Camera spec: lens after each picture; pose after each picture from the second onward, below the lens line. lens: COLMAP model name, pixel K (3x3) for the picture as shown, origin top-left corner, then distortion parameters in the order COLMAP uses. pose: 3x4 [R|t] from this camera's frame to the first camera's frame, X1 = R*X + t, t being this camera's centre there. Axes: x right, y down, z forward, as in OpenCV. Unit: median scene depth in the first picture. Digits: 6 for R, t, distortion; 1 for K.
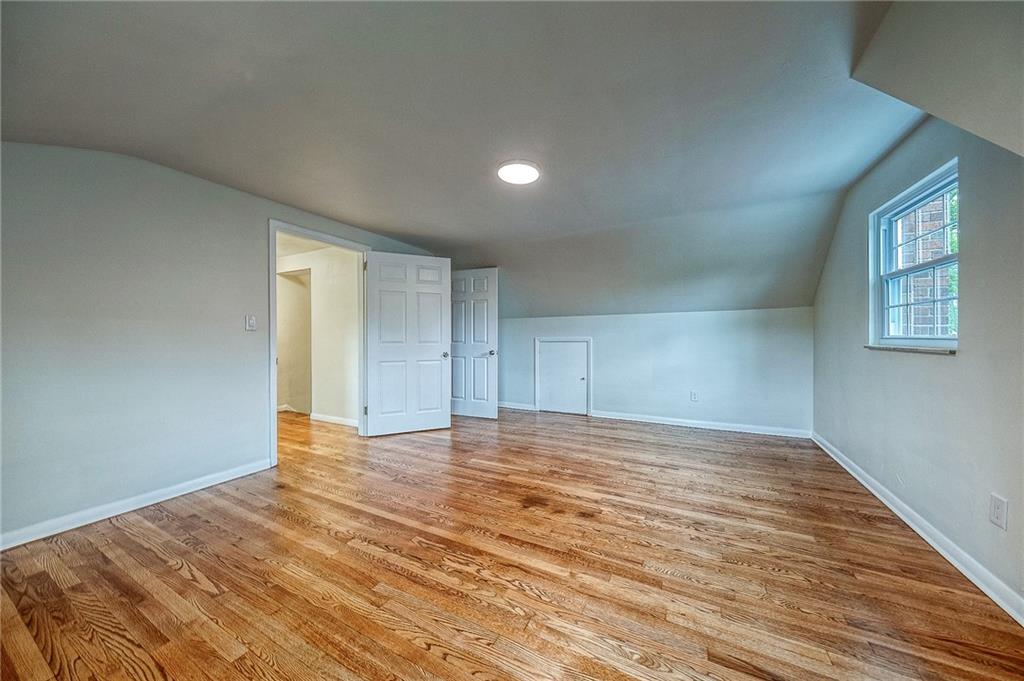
lens RADIAL K [[344.2, 0, 515.7], [0, 344.2, 338.6], [0, 0, 1]] dist [0.001762, -0.000253]
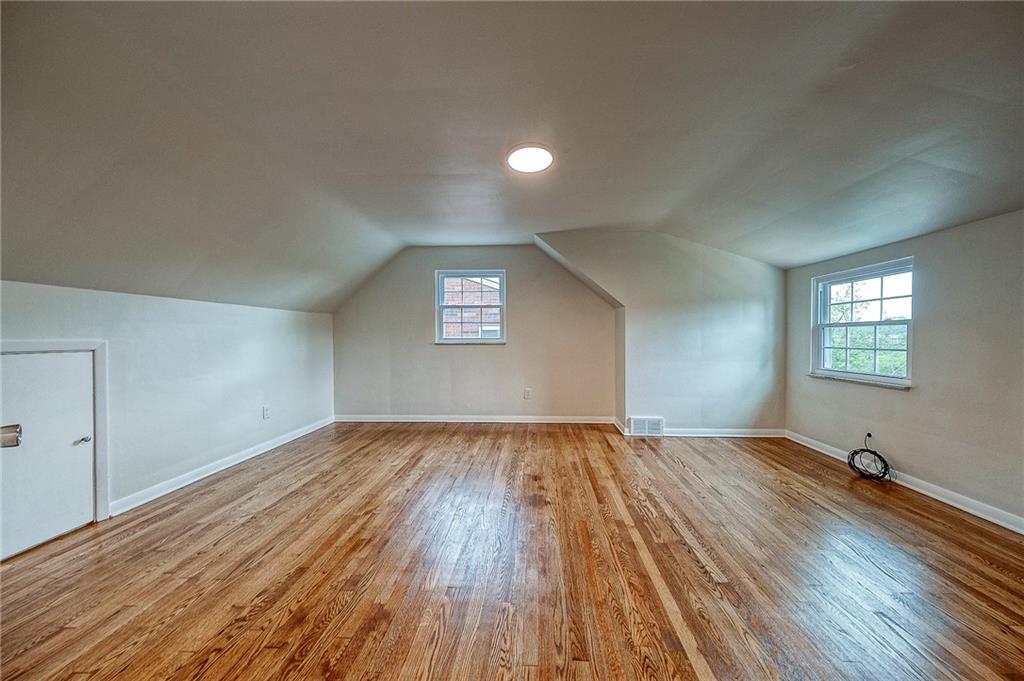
lens RADIAL K [[344.2, 0, 515.7], [0, 344.2, 338.6], [0, 0, 1]] dist [0.001762, -0.000253]
pose [[-0.409027, -0.000768, 0.912522, -0.833248], [0.011573, 0.999915, 0.006029, -0.006971], [-0.912449, 0.013027, -0.408984, 1.441886]]
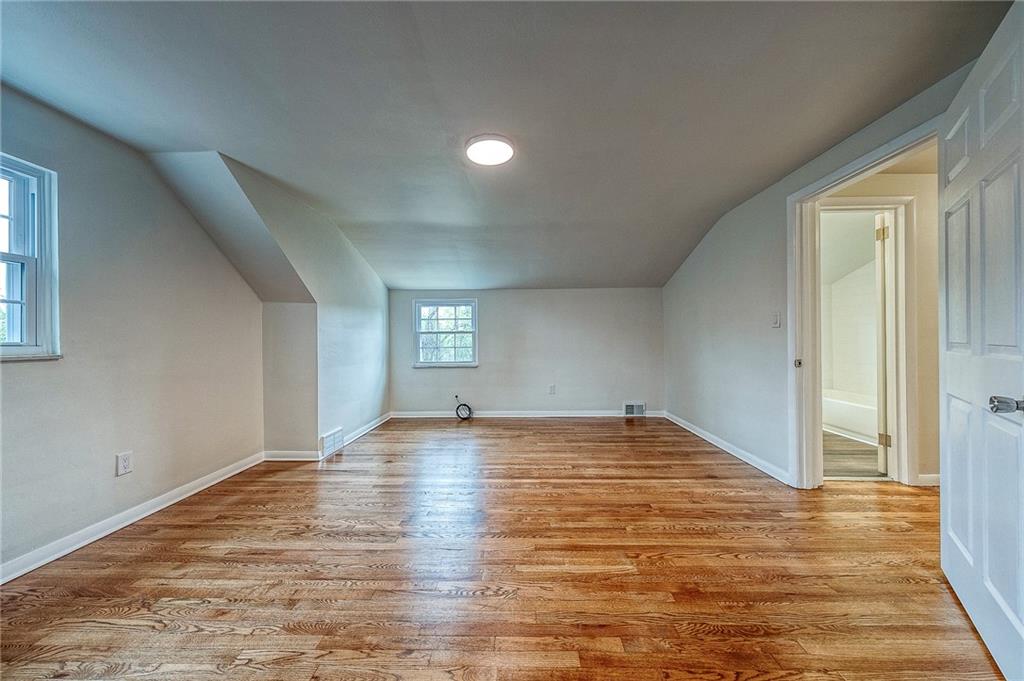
lens RADIAL K [[344.2, 0, 515.7], [0, 344.2, 338.6], [0, 0, 1]] dist [0.001762, -0.000253]
pose [[-0.896033, 0.011029, -0.443850, 0.353219], [0.010504, 0.999938, 0.003642, -0.004056], [0.443863, -0.001398, -0.896094, 1.851287]]
